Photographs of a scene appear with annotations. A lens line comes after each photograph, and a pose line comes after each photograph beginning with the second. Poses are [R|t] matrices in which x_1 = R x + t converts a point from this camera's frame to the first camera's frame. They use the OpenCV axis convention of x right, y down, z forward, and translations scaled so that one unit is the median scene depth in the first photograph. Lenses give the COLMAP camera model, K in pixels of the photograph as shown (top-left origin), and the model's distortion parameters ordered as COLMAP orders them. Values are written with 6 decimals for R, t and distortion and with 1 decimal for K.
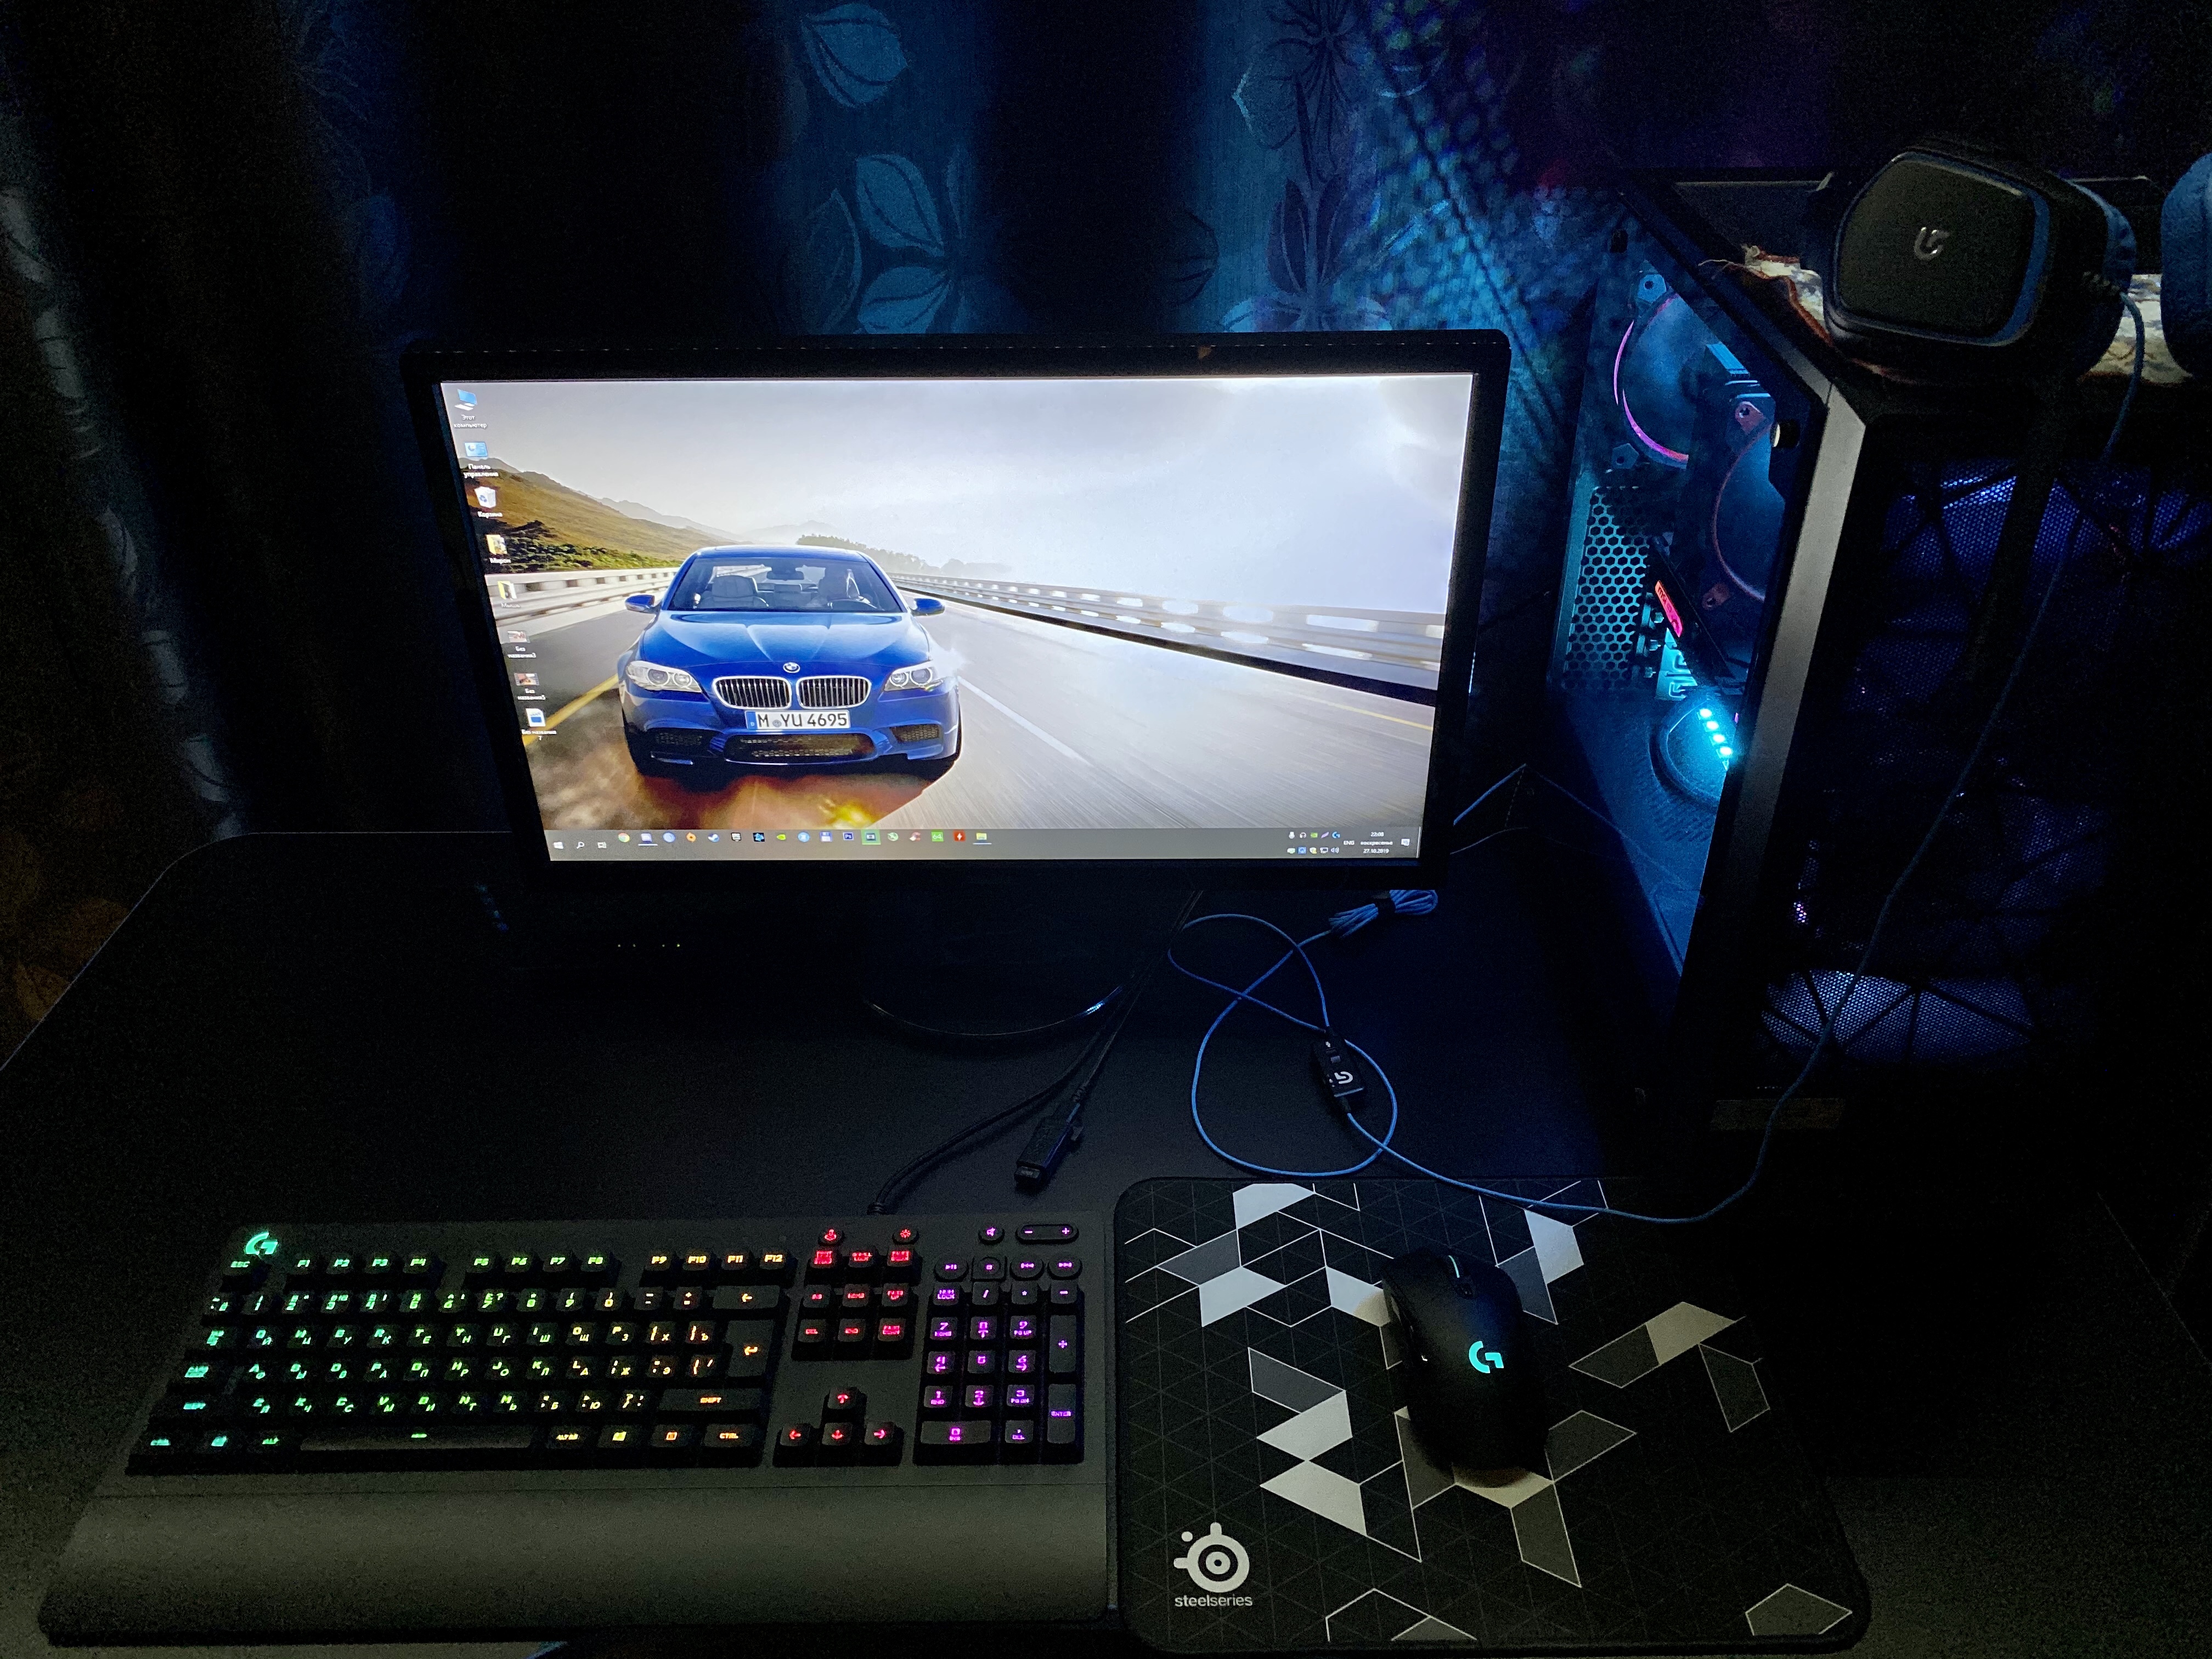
lens RADIAL K [[1706.4, 0, 1106.0], [0, 1706.4, 829.5], [0, 0, 1]] dist [0.116482, -0.209599]
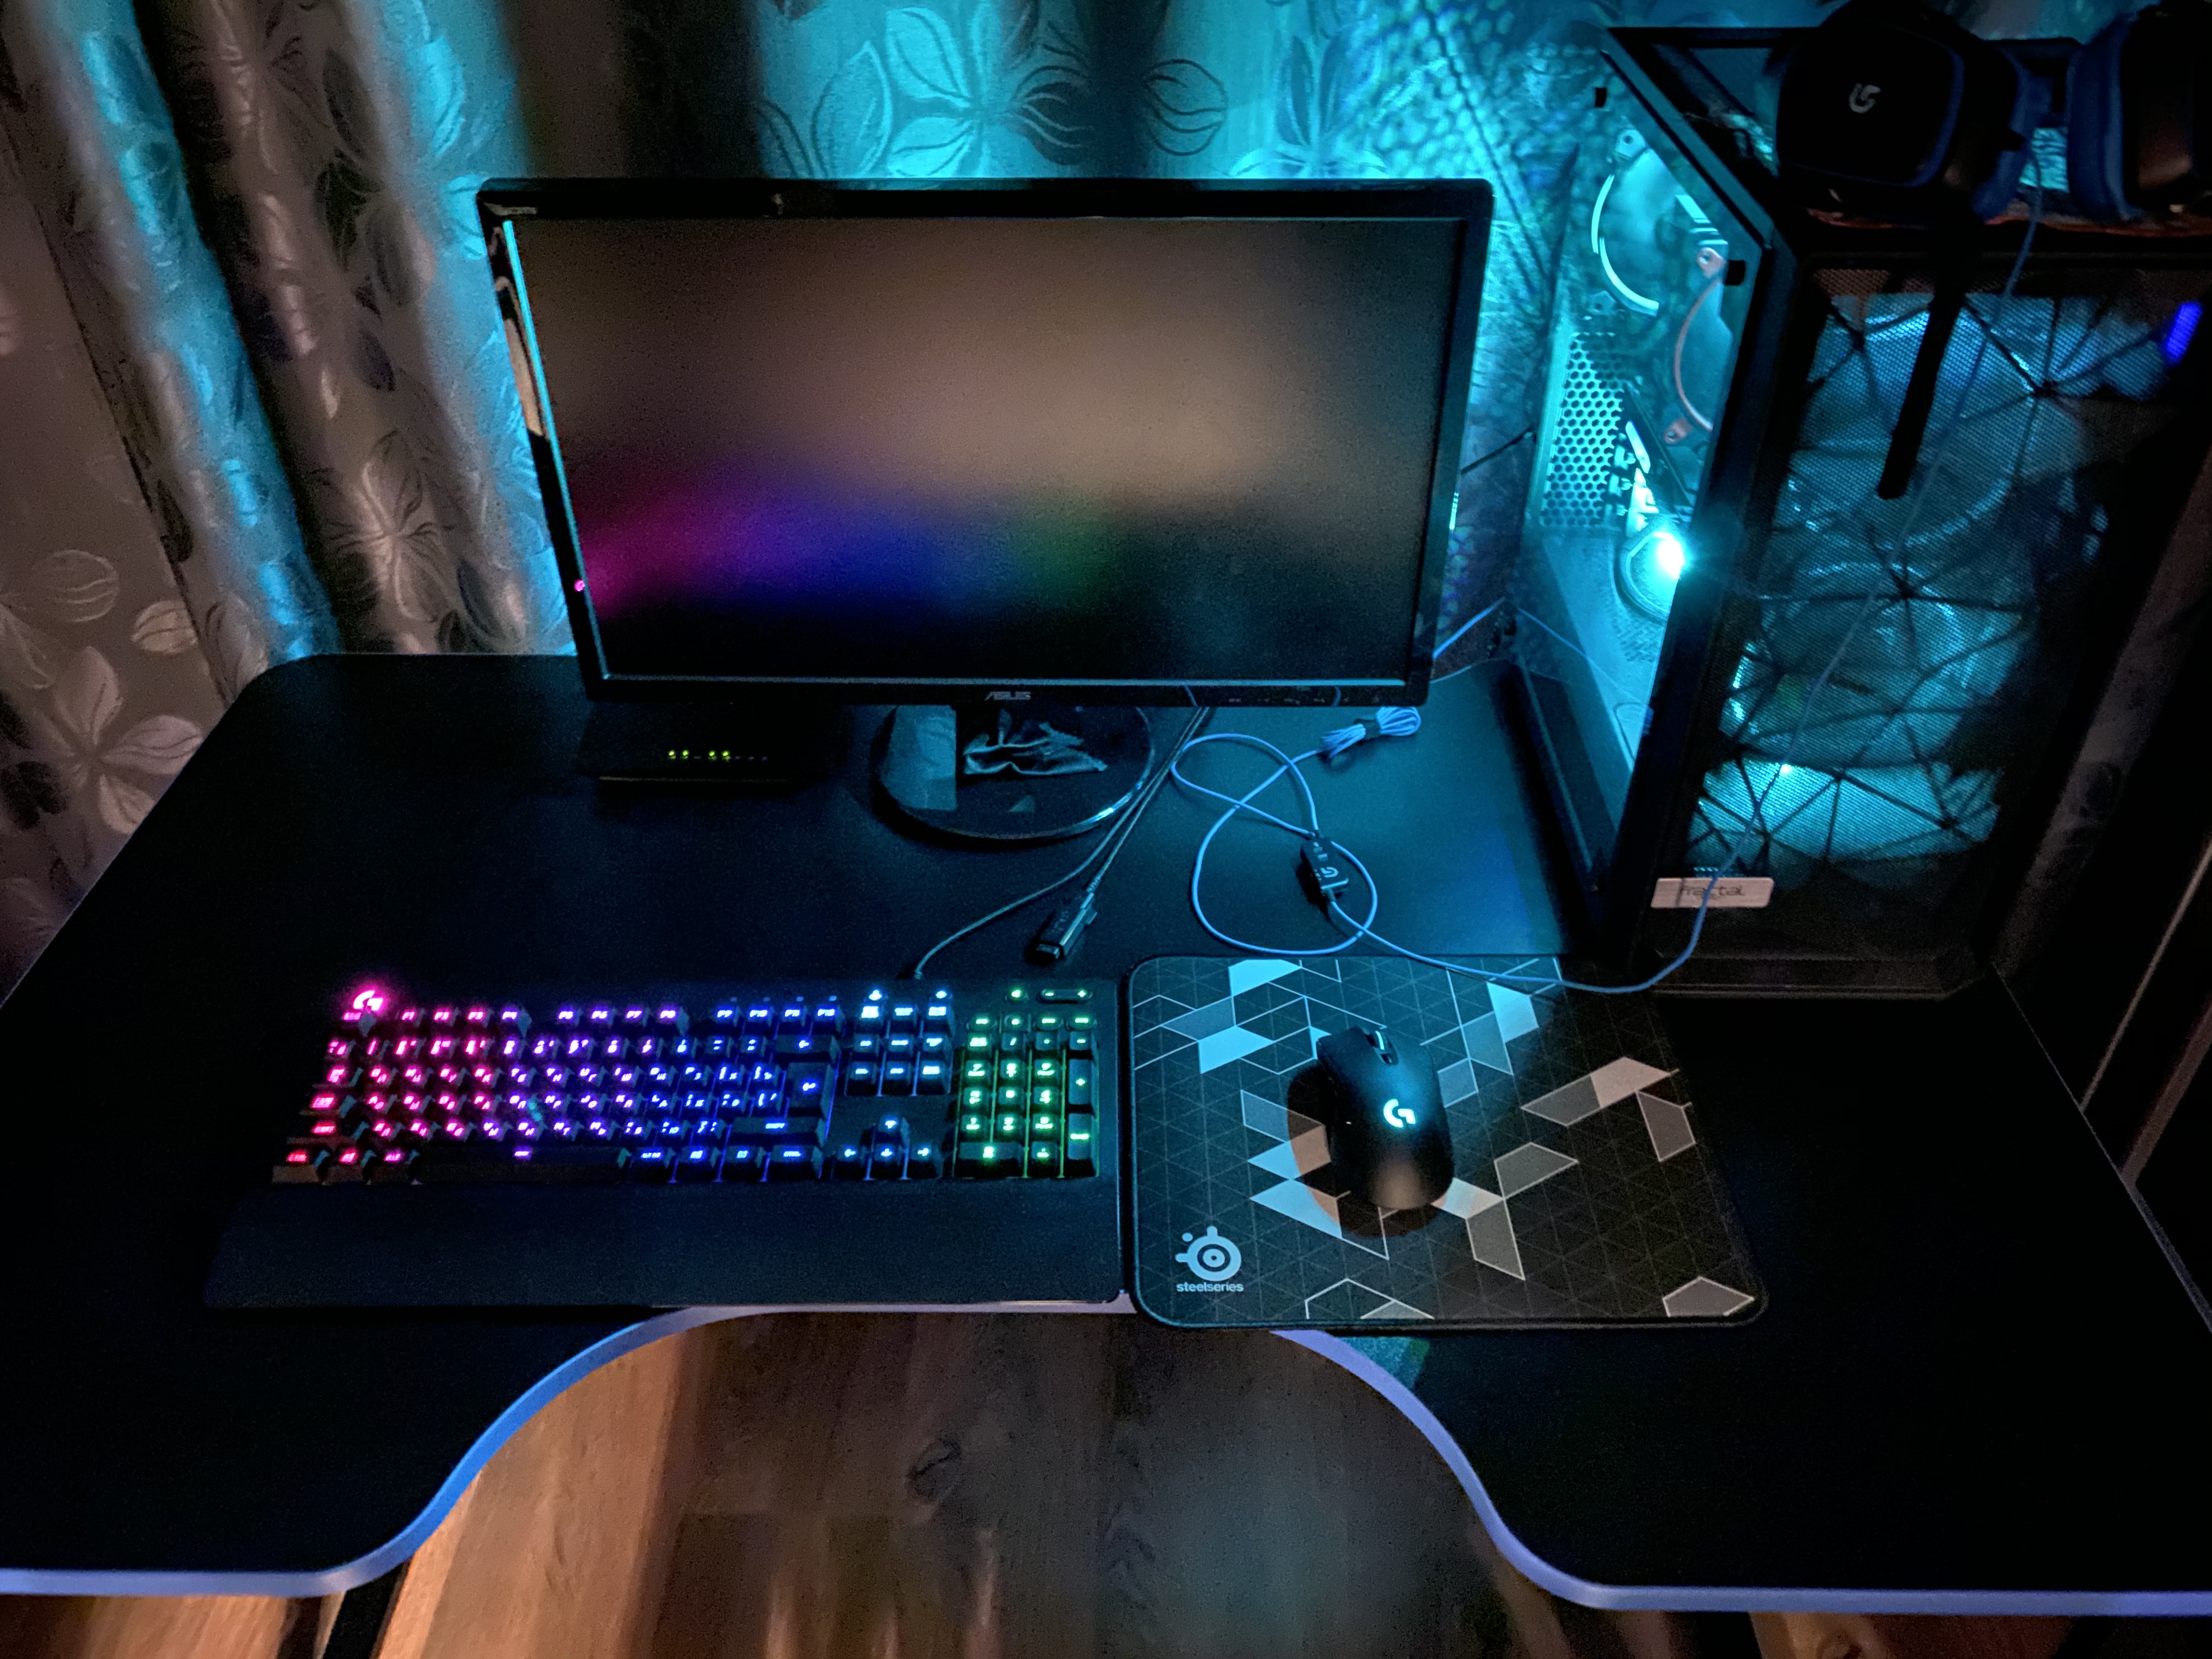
lens RADIAL K [[1706.4, 0, 1106.0], [0, 1706.4, 829.5], [0, 0, 1]] dist [0.116482, -0.209599]
pose [[0.999969, 0.007286, 0.003118, -0.009575], [-0.007482, 0.997636, 0.068308, 0.038570], [-0.002613, -0.068329, 0.997659, -0.095093]]
